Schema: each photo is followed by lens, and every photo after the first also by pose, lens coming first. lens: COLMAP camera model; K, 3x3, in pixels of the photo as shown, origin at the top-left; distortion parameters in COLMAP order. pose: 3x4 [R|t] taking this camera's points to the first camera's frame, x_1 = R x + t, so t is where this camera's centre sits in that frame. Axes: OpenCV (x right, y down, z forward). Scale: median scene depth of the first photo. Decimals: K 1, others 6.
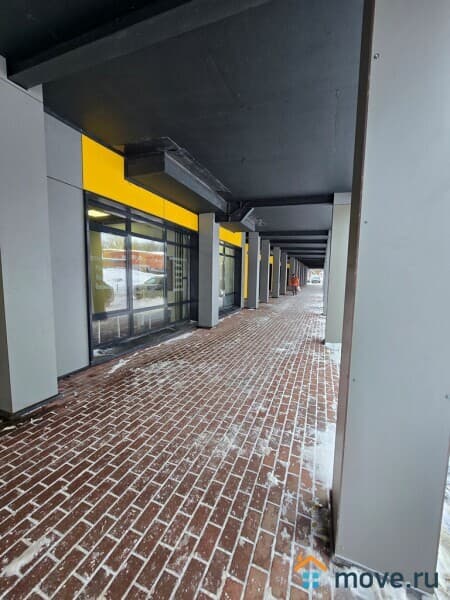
lens RADIAL K [[244.0, 0, 226.3], [0, 244.0, 299.1], [0, 0, 1]] dist [0.001093, -0.000299]
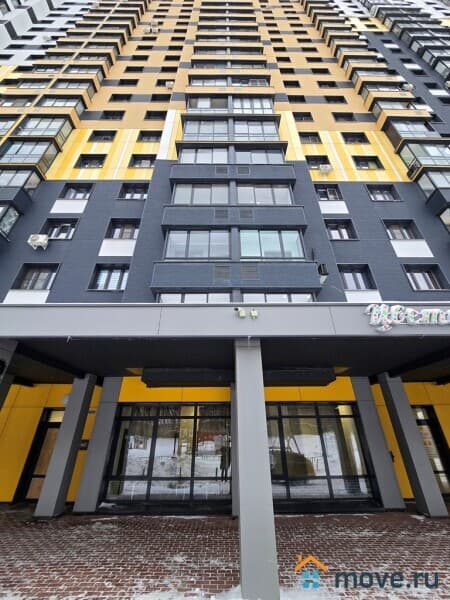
lens RADIAL K [[244.0, 0, 225.6], [0, 244.0, 302.9], [0, 0, 1]] dist [0.001093, -0.000299]
pose [[0.369179, -0.485254, -0.792613, 1.827643], [-0.078114, 0.833641, -0.546756, -0.074516], [0.926070, 0.263765, 0.269857, 1.045005]]
